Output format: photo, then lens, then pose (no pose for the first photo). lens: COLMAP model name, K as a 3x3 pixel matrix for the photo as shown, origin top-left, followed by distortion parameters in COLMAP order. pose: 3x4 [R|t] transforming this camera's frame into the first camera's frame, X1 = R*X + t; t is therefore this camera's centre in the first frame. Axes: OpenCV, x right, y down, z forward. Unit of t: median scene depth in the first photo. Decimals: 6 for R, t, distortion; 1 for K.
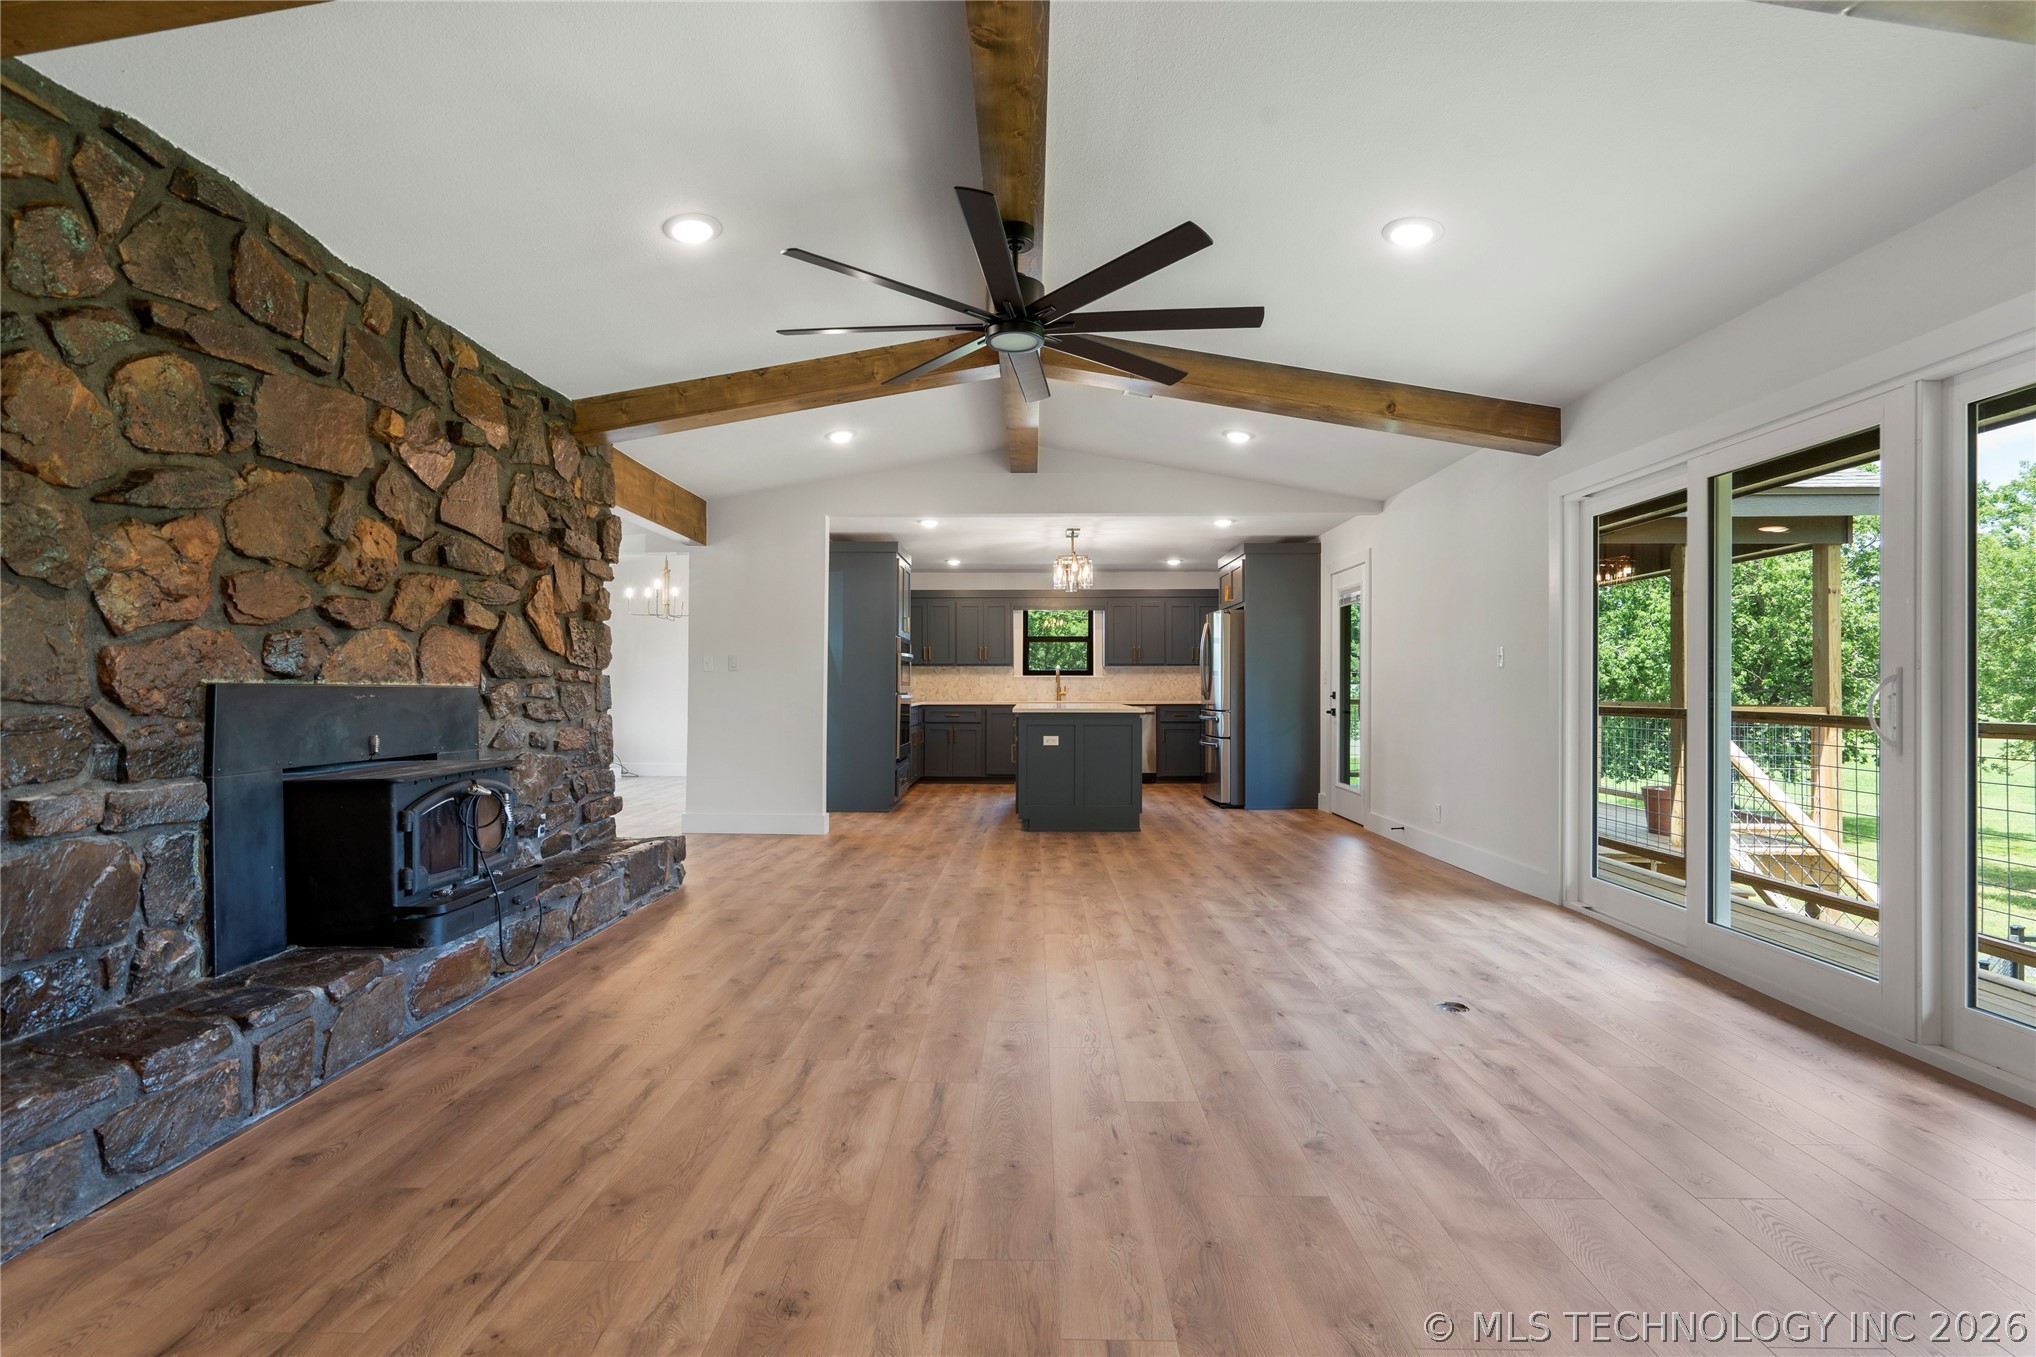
lens RADIAL K [[926.5, 0, 1020.8], [0, 926.5, 681.9], [0, 0, 1]] dist [-0.006357, 0.004047]
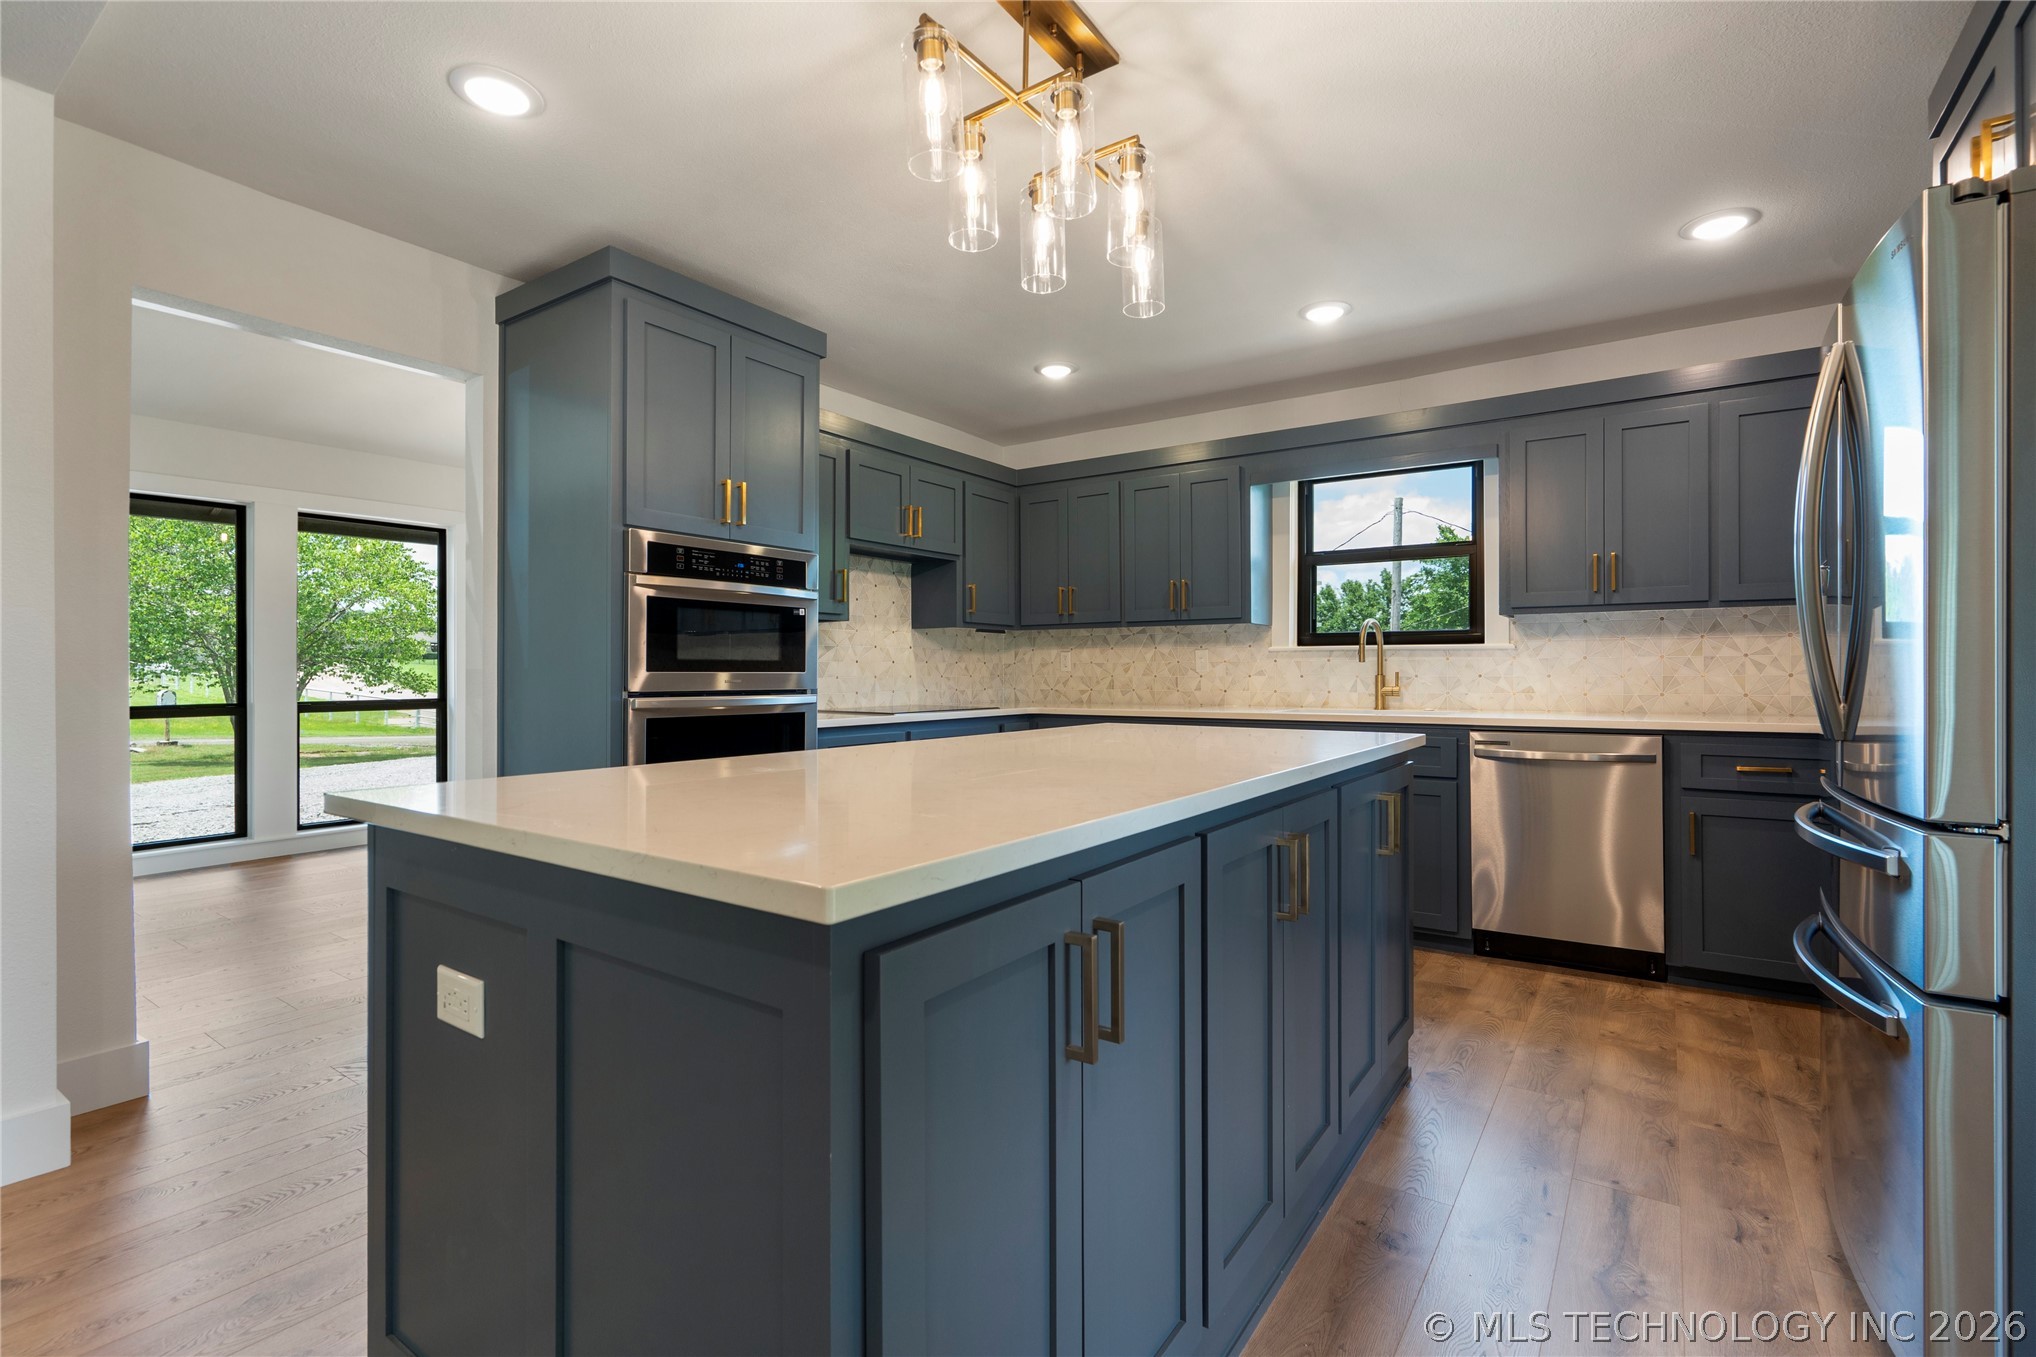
lens RADIAL K [[926.5, 0, 1020.0], [0, 926.5, 665.9], [0, 0, 1]] dist [-0.006357, 0.004047]
pose [[0.828096, -0.004612, -0.560568, 0.404468], [0.003607, 0.999989, -0.002899, 0.008519], [0.560575, 0.000379, 0.828103, 1.790610]]
